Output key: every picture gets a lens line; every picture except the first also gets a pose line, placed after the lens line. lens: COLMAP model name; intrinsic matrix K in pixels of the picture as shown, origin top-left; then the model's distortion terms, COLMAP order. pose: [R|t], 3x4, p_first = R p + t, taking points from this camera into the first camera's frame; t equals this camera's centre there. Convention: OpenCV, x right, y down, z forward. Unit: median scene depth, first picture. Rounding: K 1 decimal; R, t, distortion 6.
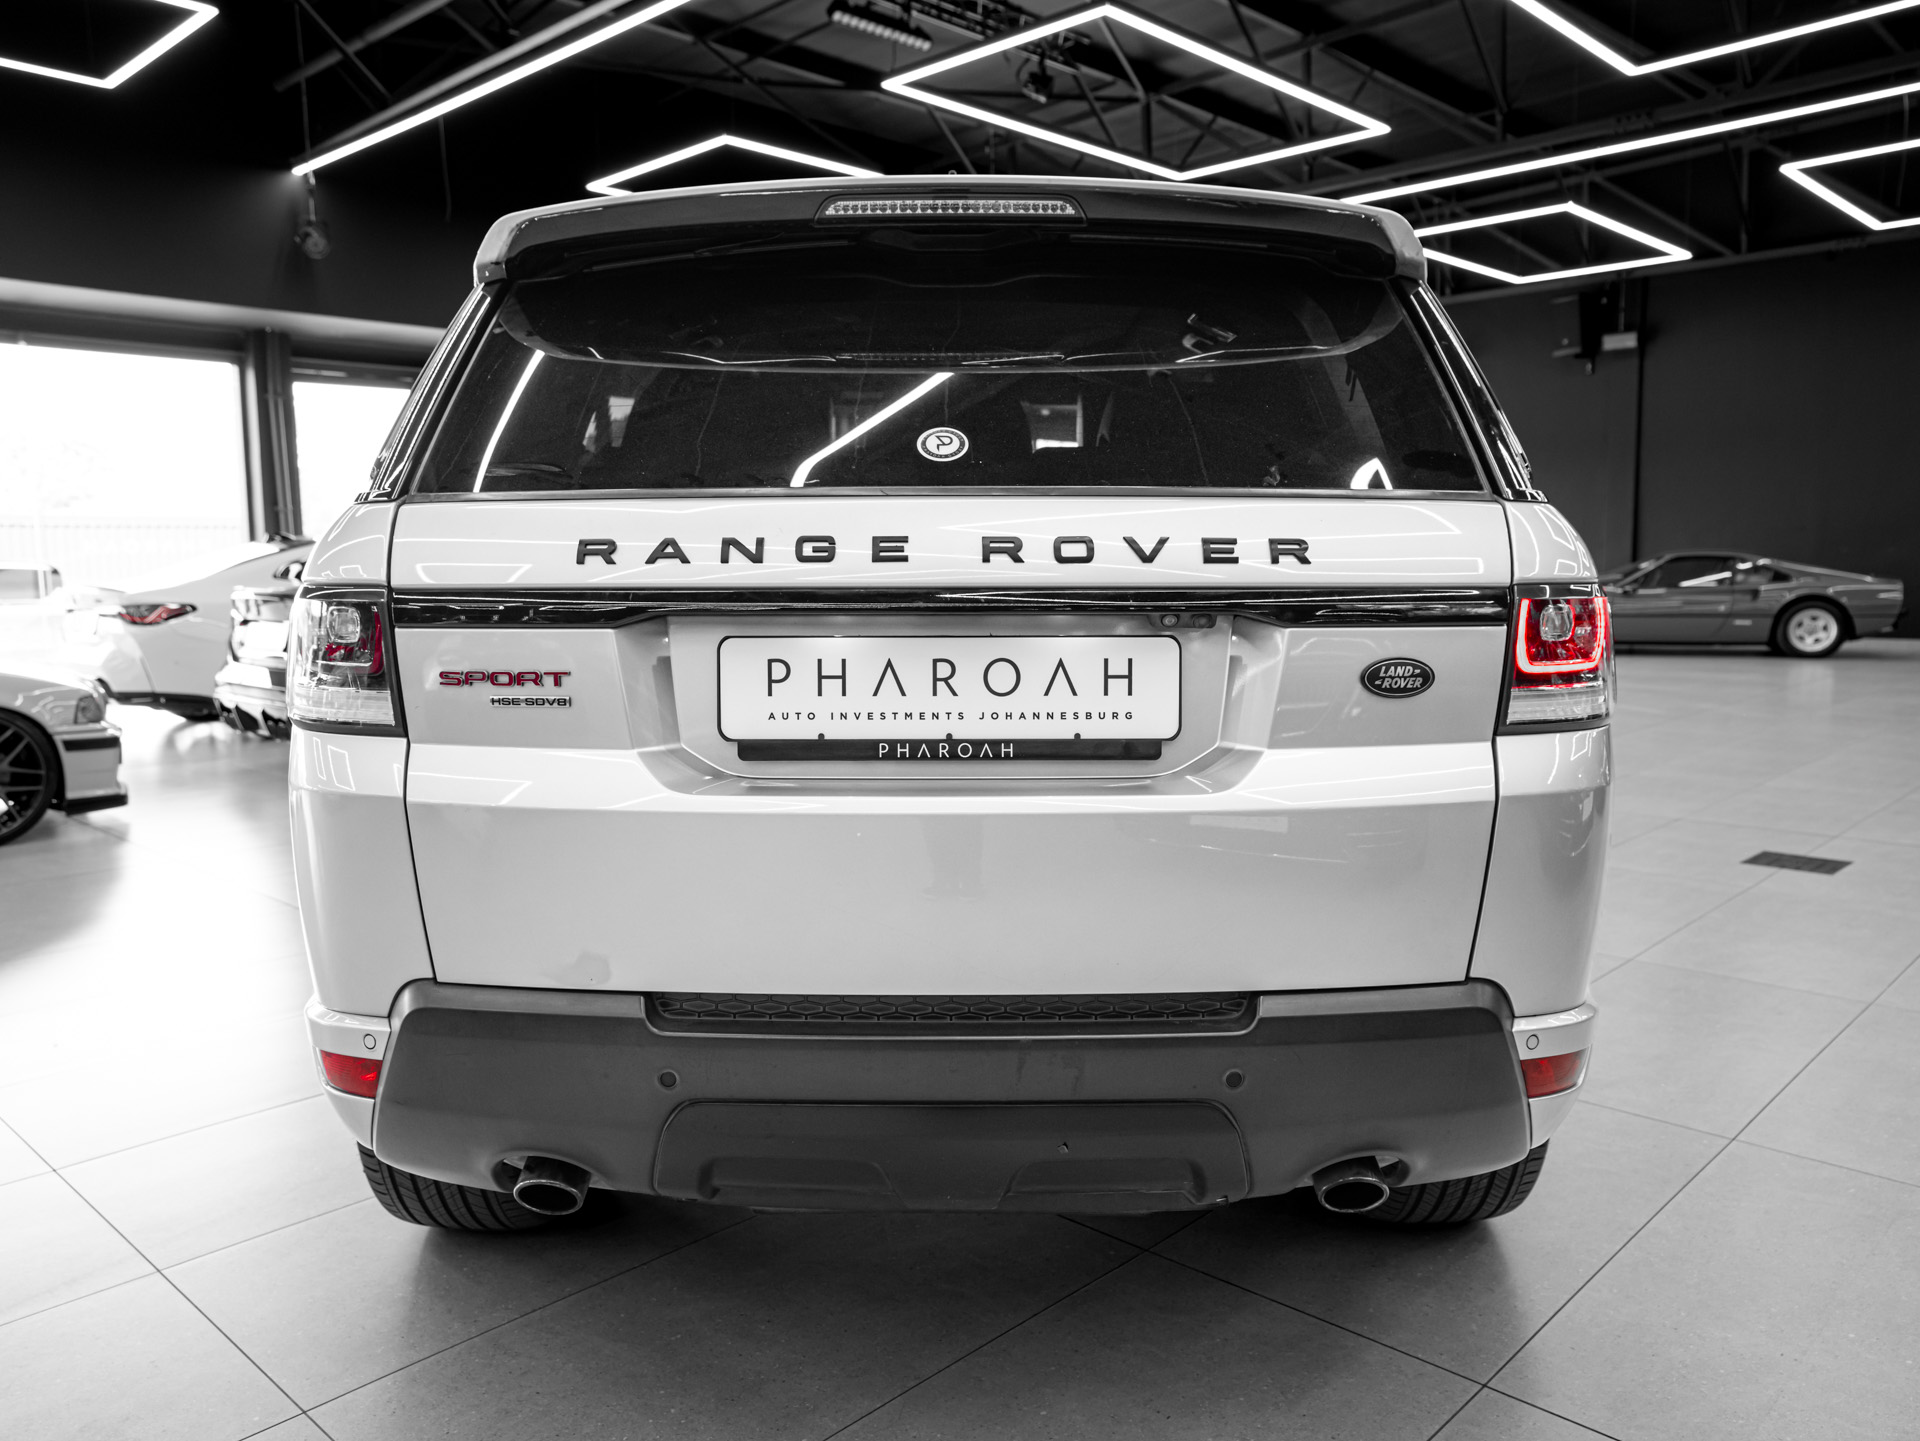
lens RADIAL K [[1453.7, 0, 953.0], [0, 1453.7, 723.9], [0, 0, 1]] dist [-0.031335, 0.073020]
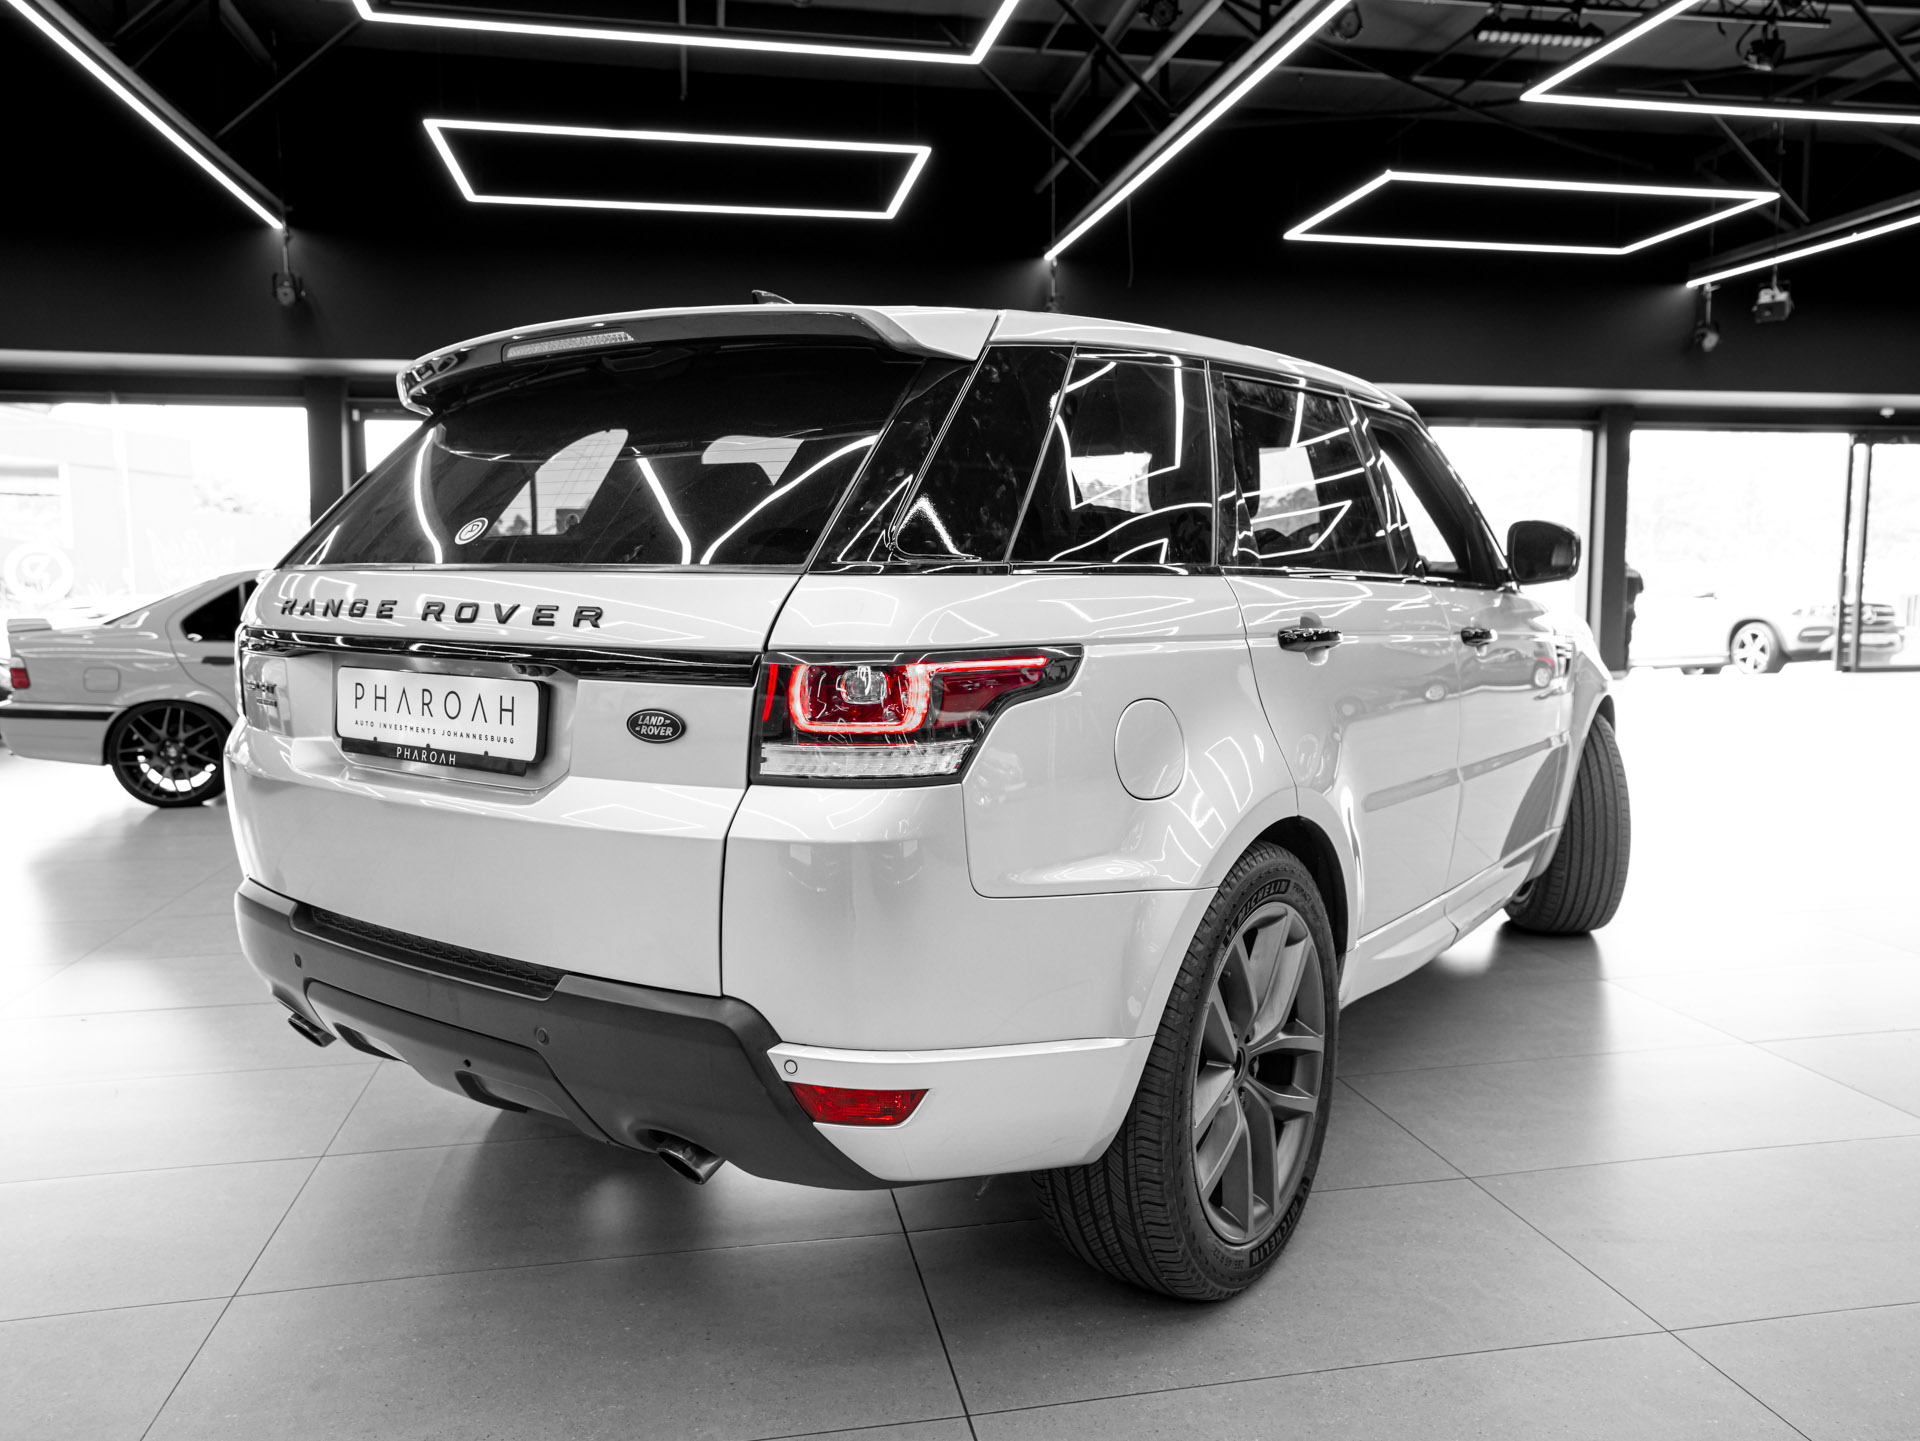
lens RADIAL K [[1394.6, 0, 960.0], [0, 1394.6, 720.5], [0, 0, 1]] dist [-0.028202, 0.050496]
pose [[0.813465, 0.068154, -0.577606, 1.153378], [-0.073115, 0.997215, 0.014694, -0.070575], [0.576999, 0.030279, 0.816183, 0.216345]]
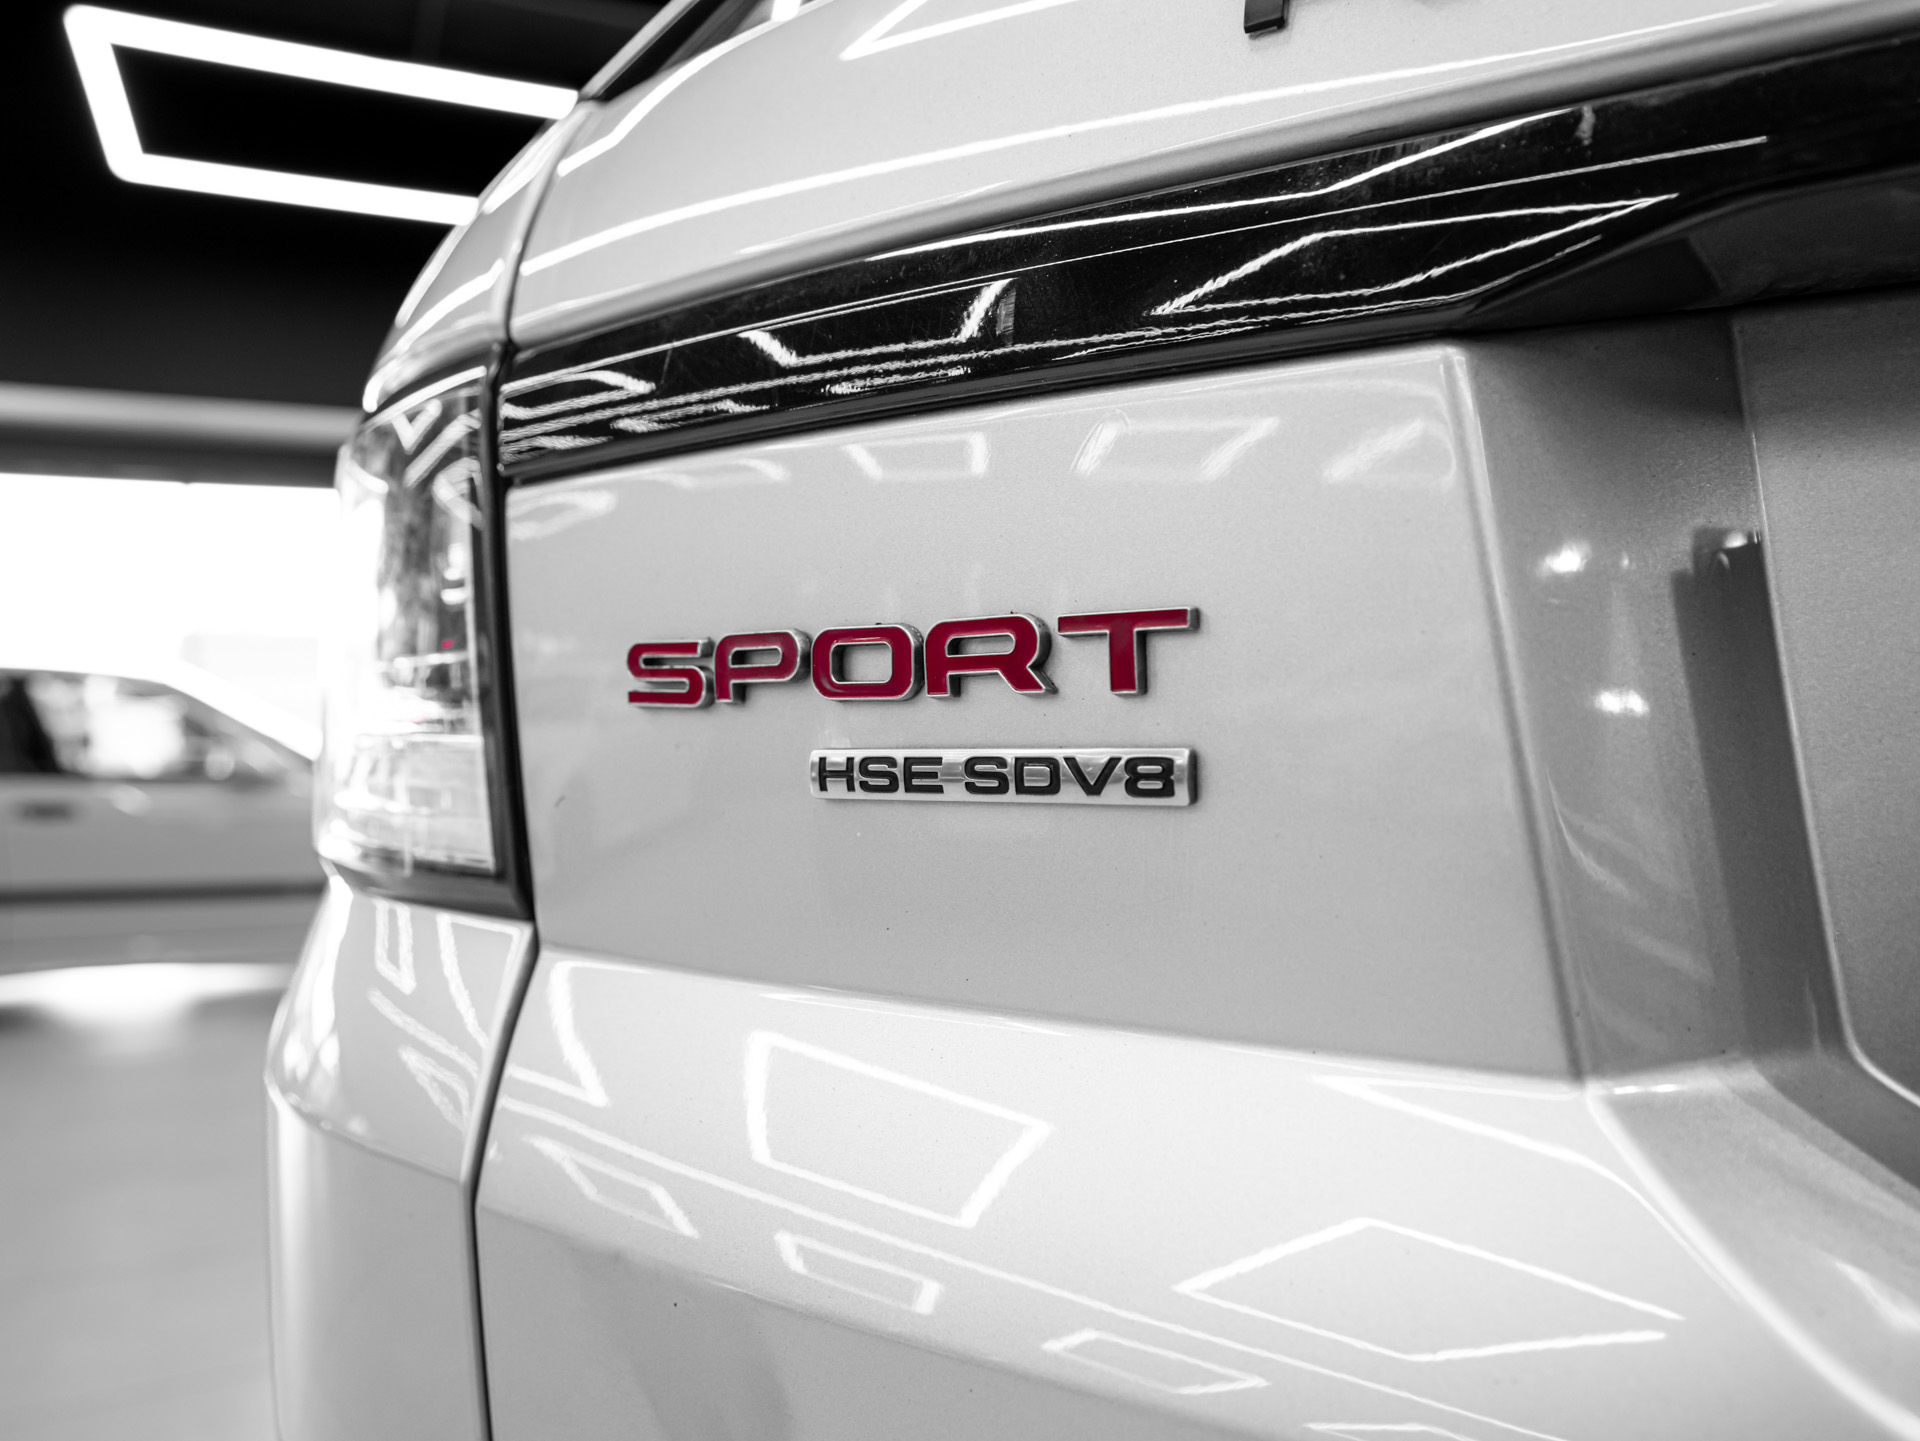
lens RADIAL K [[1453.7, 0, 953.0], [0, 1453.7, 723.9], [0, 0, 1]] dist [-0.031335, 0.073020]
pose [[0.931652, 0.000136, -0.363351, -0.222937], [-0.041204, 0.993589, -0.105276, -0.001439], [0.361007, 0.113052, 0.925685, 0.808978]]
